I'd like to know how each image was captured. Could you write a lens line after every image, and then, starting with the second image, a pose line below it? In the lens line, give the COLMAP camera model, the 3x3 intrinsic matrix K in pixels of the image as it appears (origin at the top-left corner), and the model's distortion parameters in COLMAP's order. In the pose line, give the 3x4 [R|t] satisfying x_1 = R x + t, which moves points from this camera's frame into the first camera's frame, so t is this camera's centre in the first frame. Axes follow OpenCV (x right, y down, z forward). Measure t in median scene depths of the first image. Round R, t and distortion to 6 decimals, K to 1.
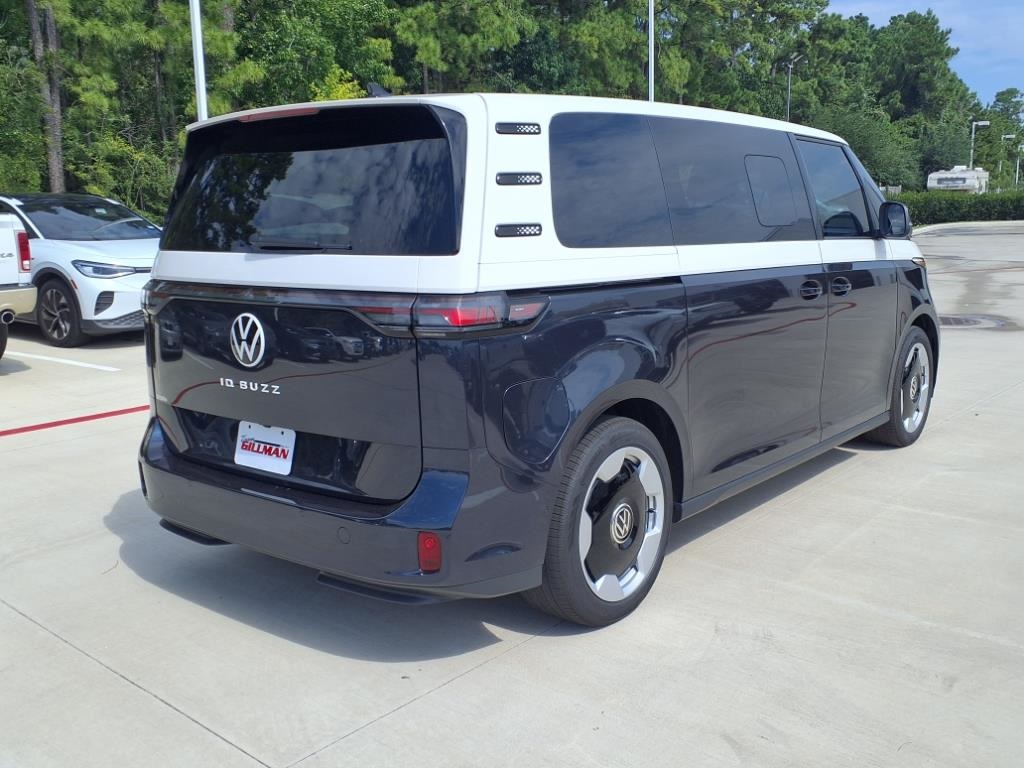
lens RADIAL K [[982.4, 0, 512.0], [0, 982.4, 384.0], [0, 0, 1]] dist [0.084112, -0.116246]
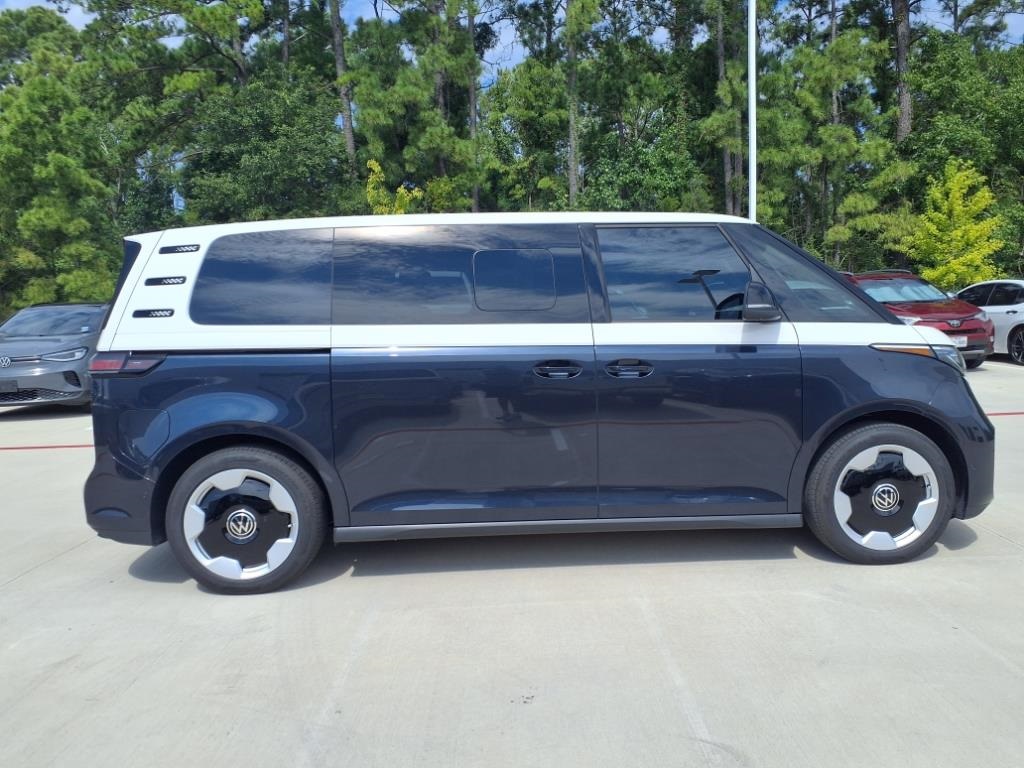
lens RADIAL K [[816.1, 0, 512.0], [0, 816.1, 384.0], [0, 0, 1]] dist [0.008712, 0.006253]
pose [[0.668752, 0.067290, -0.740434, 1.203530], [-0.112317, 0.993610, -0.011146, -0.084087], [0.734953, 0.090617, 0.672036, 0.492289]]
